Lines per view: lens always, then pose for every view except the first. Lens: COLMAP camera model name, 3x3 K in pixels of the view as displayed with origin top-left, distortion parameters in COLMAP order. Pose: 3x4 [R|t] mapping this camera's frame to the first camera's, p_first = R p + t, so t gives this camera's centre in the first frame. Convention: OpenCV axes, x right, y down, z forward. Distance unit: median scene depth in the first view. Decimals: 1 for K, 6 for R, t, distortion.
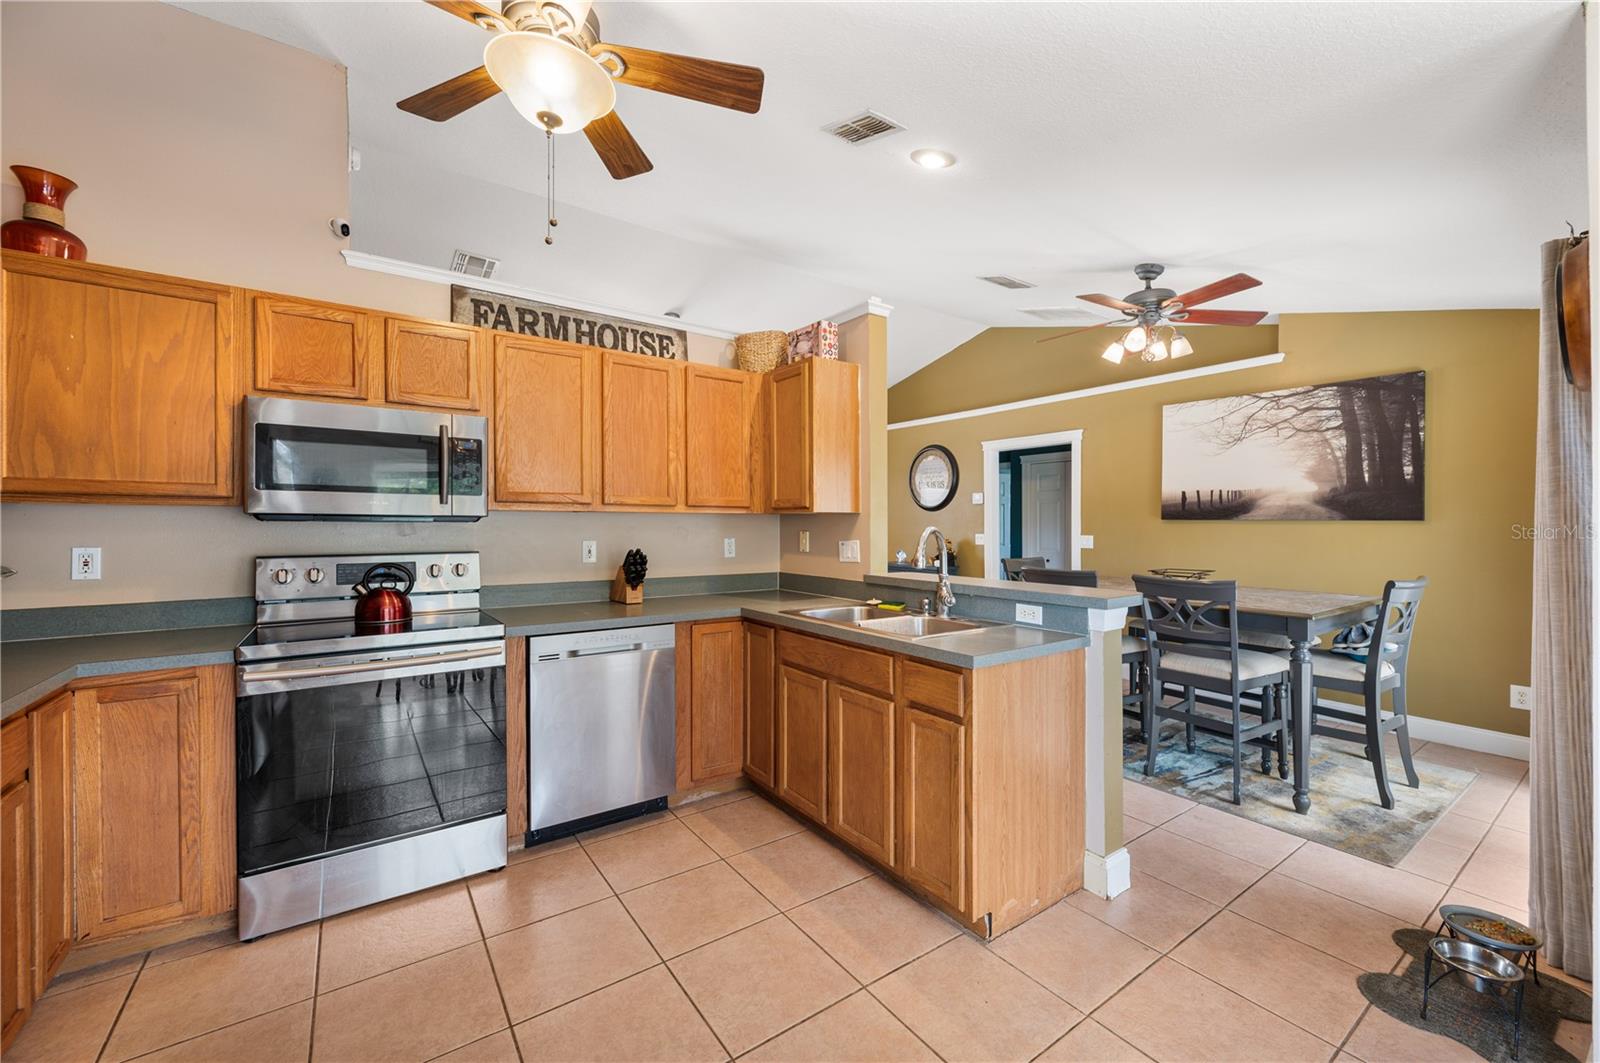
lens RADIAL K [[647.8, 0, 803.2], [0, 647.8, 528.8], [0, 0, 1]] dist [0.001864, 0.000201]
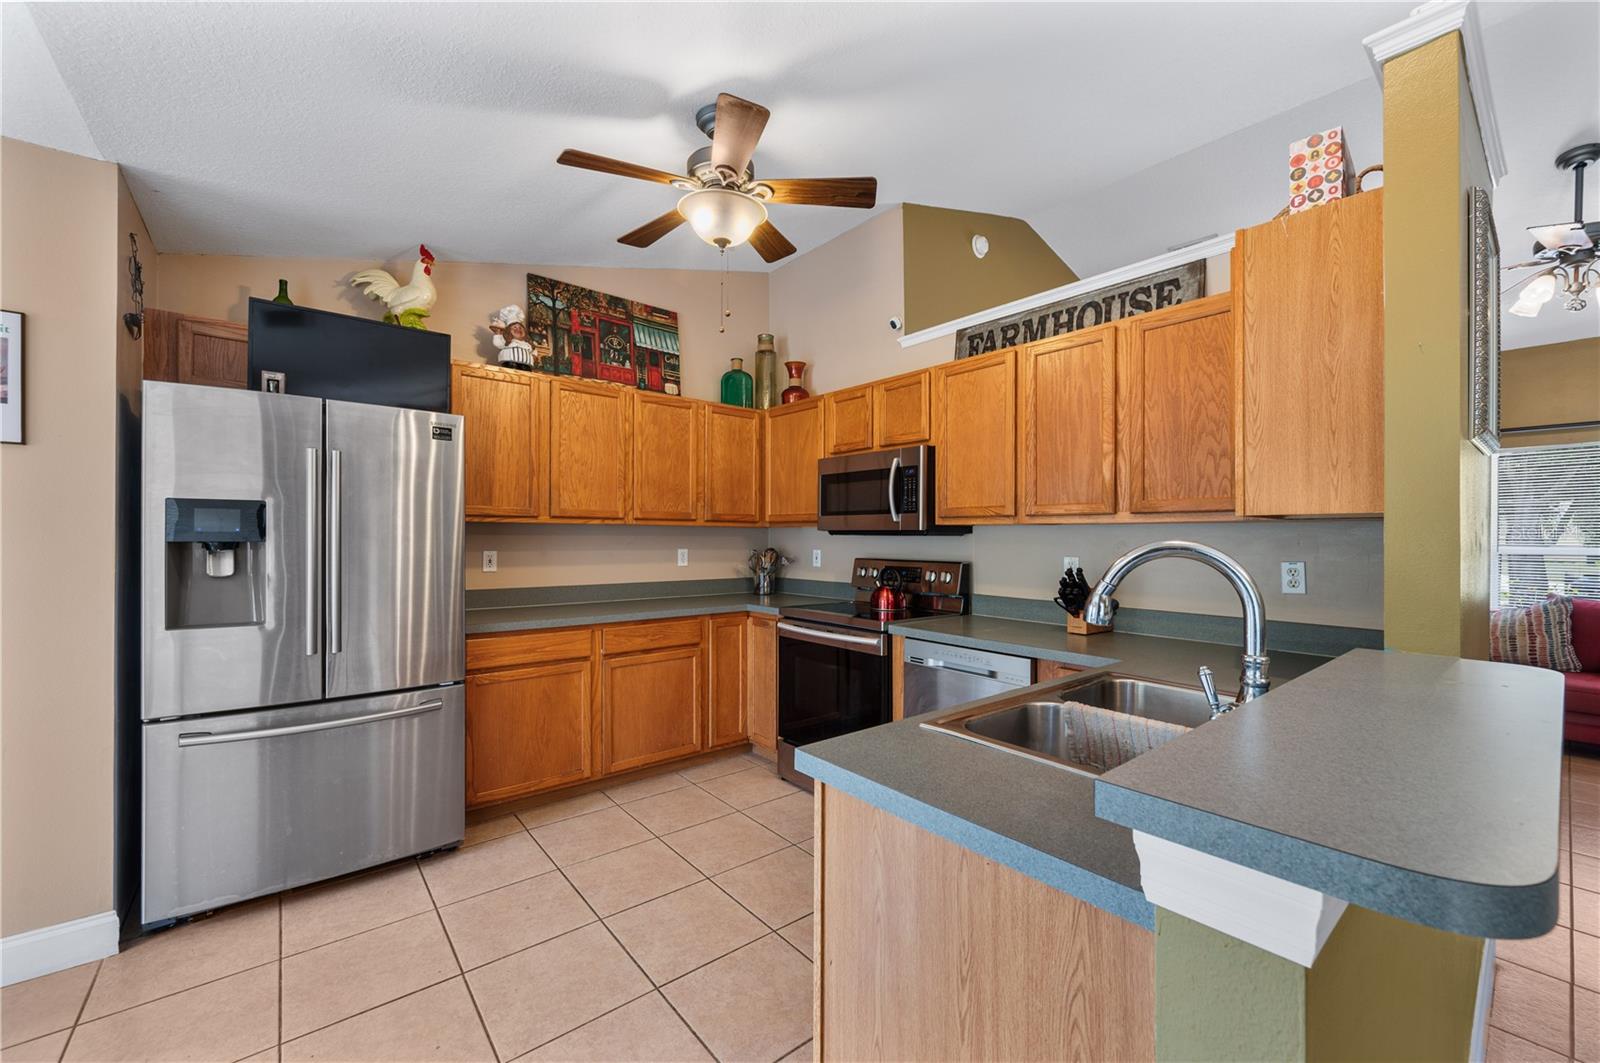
lens RADIAL K [[647.8, 0, 802.4], [0, 647.8, 542.1], [0, 0, 1]] dist [0.001864, 0.000201]
pose [[0.045936, 0.009376, -0.998900, 0.551337], [-0.008399, 0.999924, 0.008999, -0.006529], [0.998909, 0.007977, 0.046011, 0.611731]]
